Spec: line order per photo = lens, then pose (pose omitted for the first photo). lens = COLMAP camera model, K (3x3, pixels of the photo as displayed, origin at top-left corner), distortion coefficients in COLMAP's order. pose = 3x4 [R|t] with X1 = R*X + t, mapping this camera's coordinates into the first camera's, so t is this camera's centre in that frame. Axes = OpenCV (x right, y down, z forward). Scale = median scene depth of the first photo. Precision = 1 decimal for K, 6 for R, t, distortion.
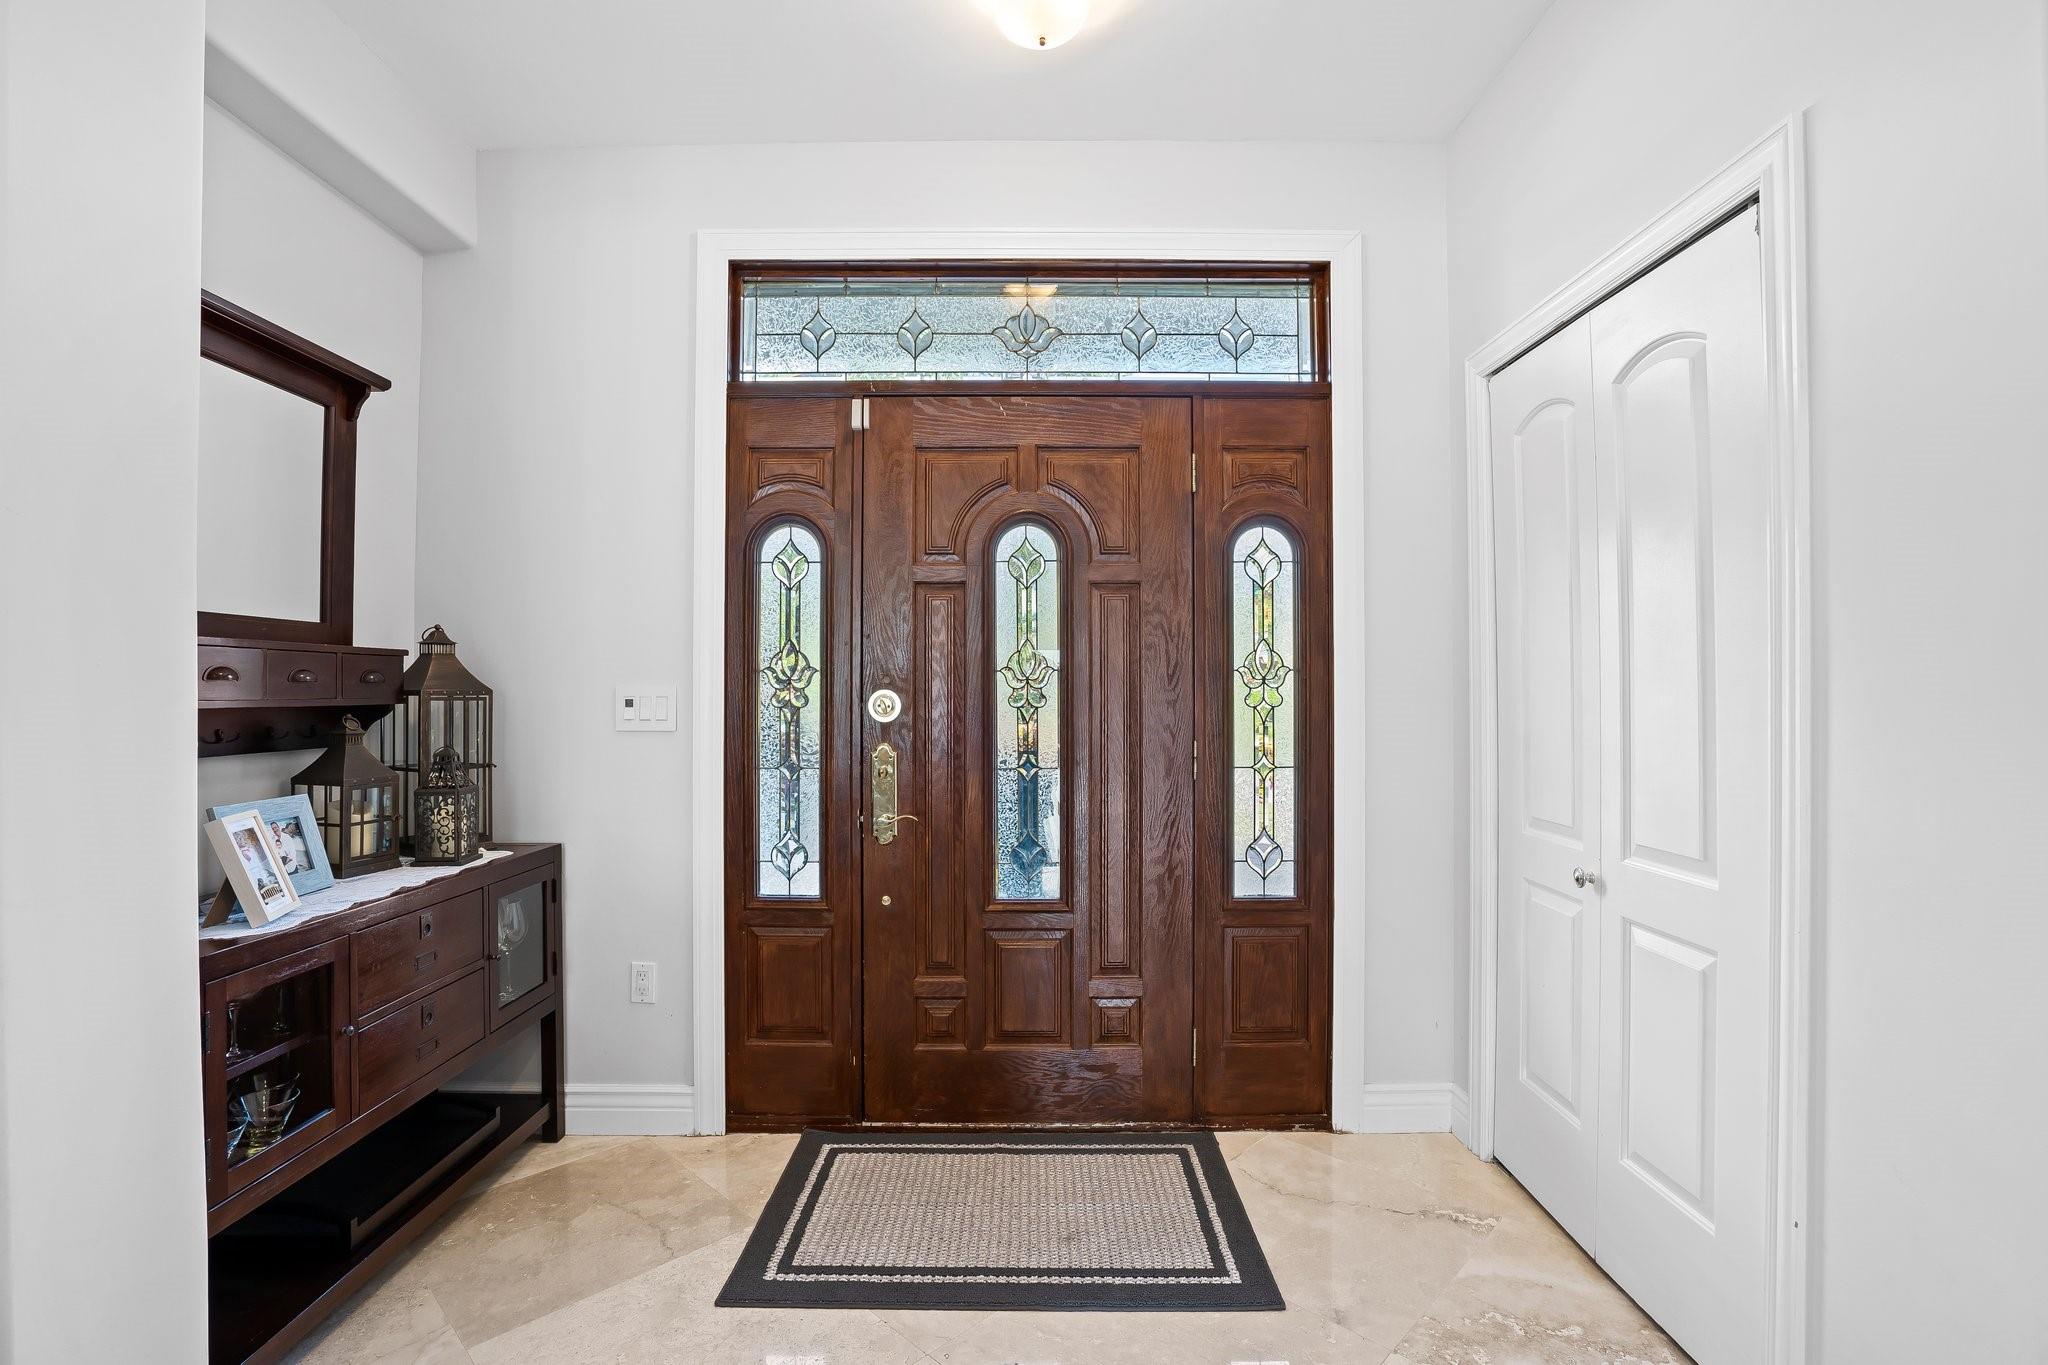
lens RADIAL K [[928.8, 0, 1033.5], [0, 928.8, 677.0], [0, 0, 1]] dist [-0.000203, -0.000754]
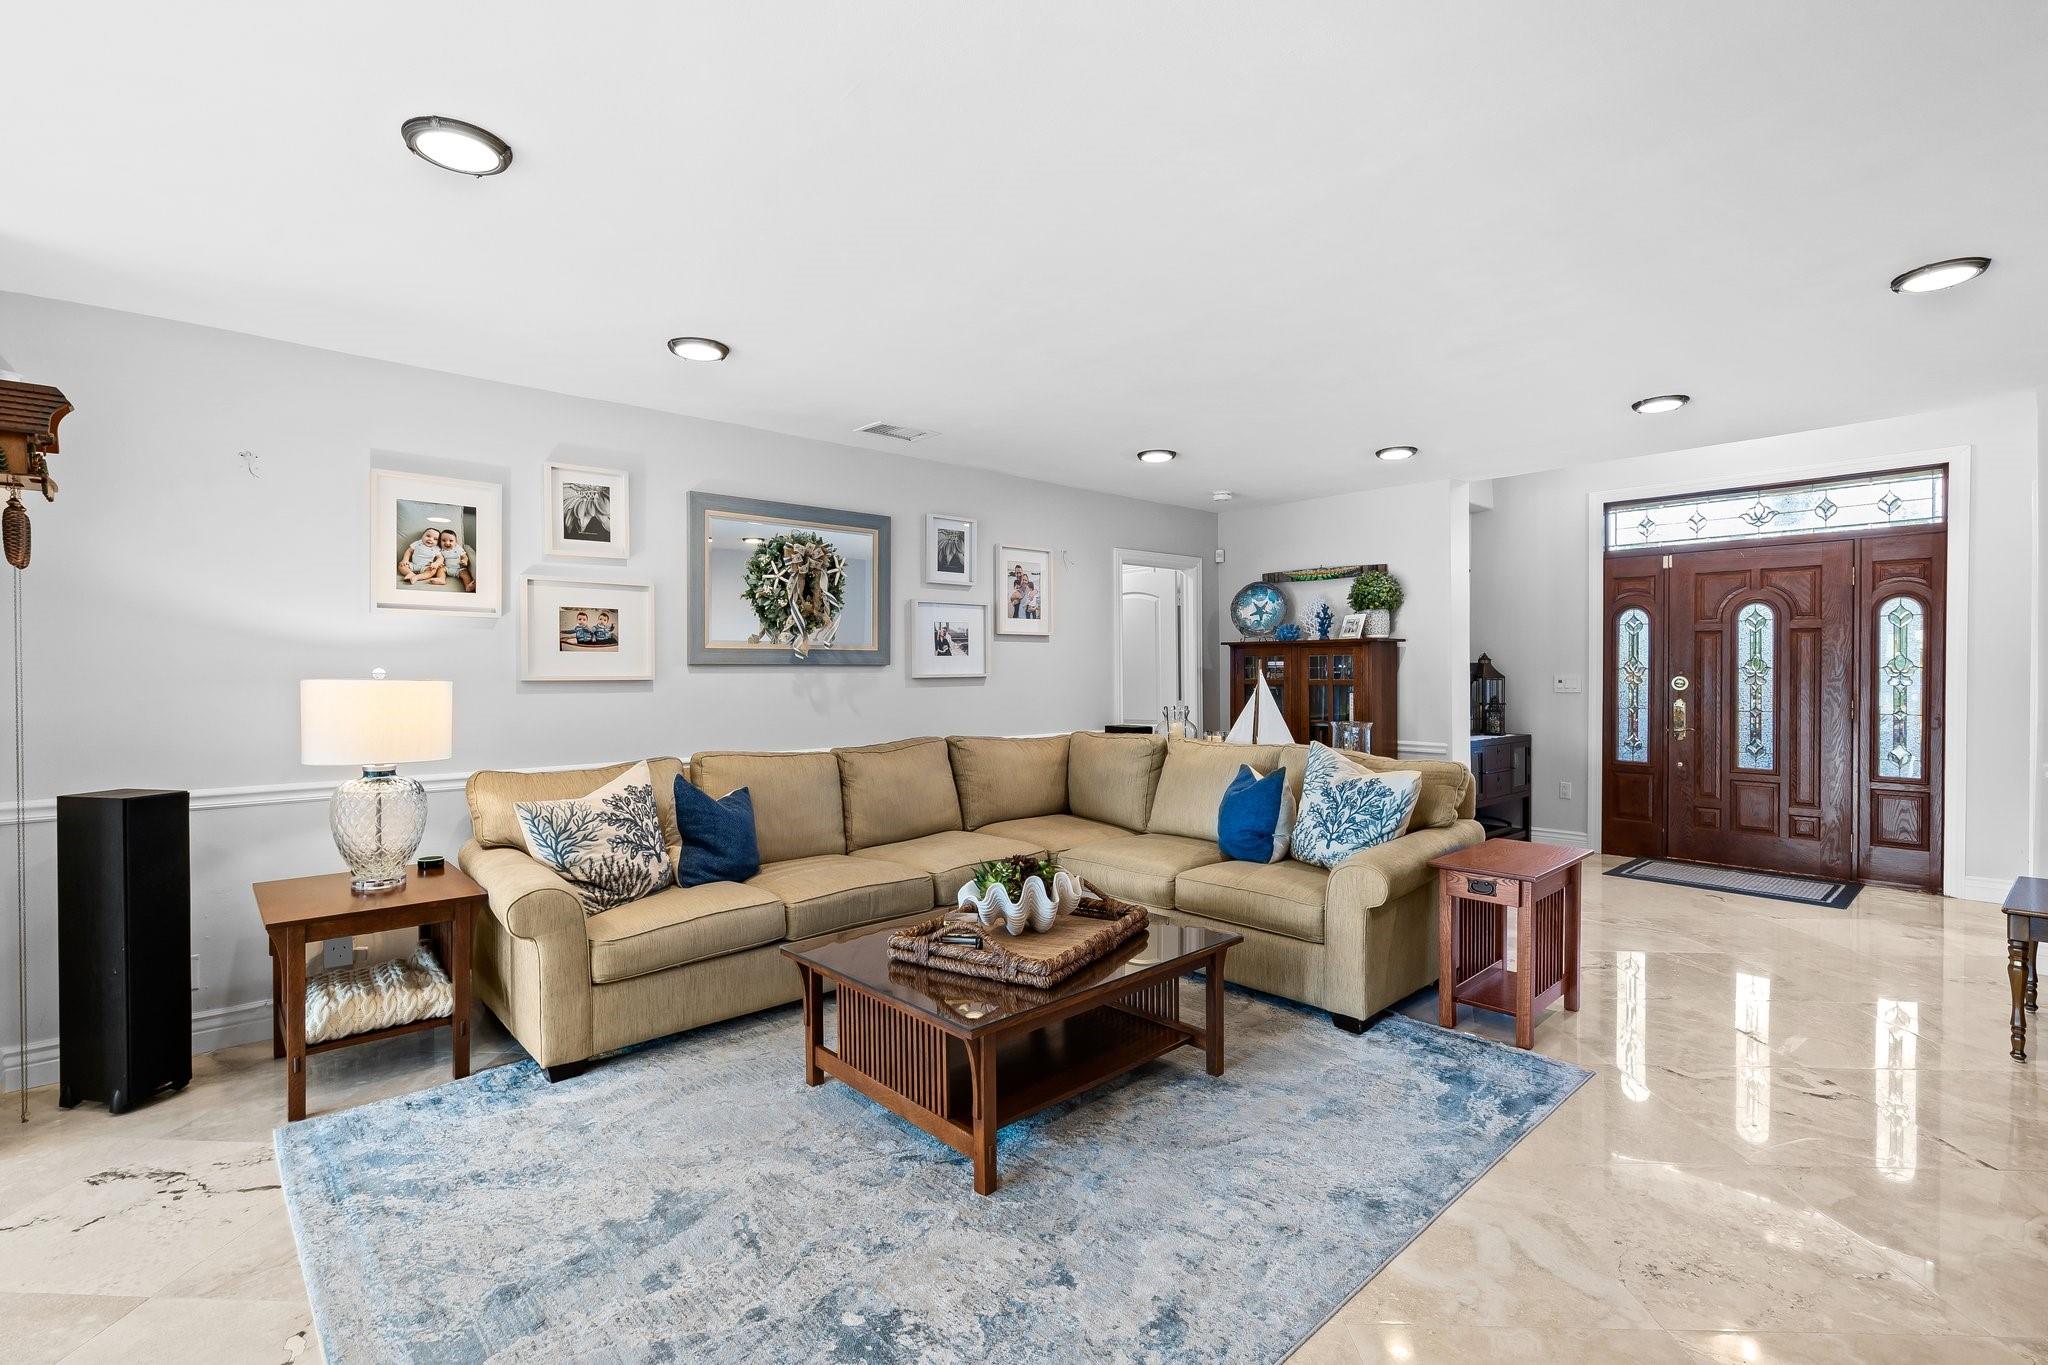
lens RADIAL K [[928.8, 0, 1010.6], [0, 928.8, 678.9], [0, 0, 1]] dist [-0.000203, -0.000754]
pose [[0.676768, 0.007223, -0.736161, 0.429349], [0.009676, 0.999778, 0.018705, -0.041092], [0.736133, -0.019782, 0.676548, -1.865279]]
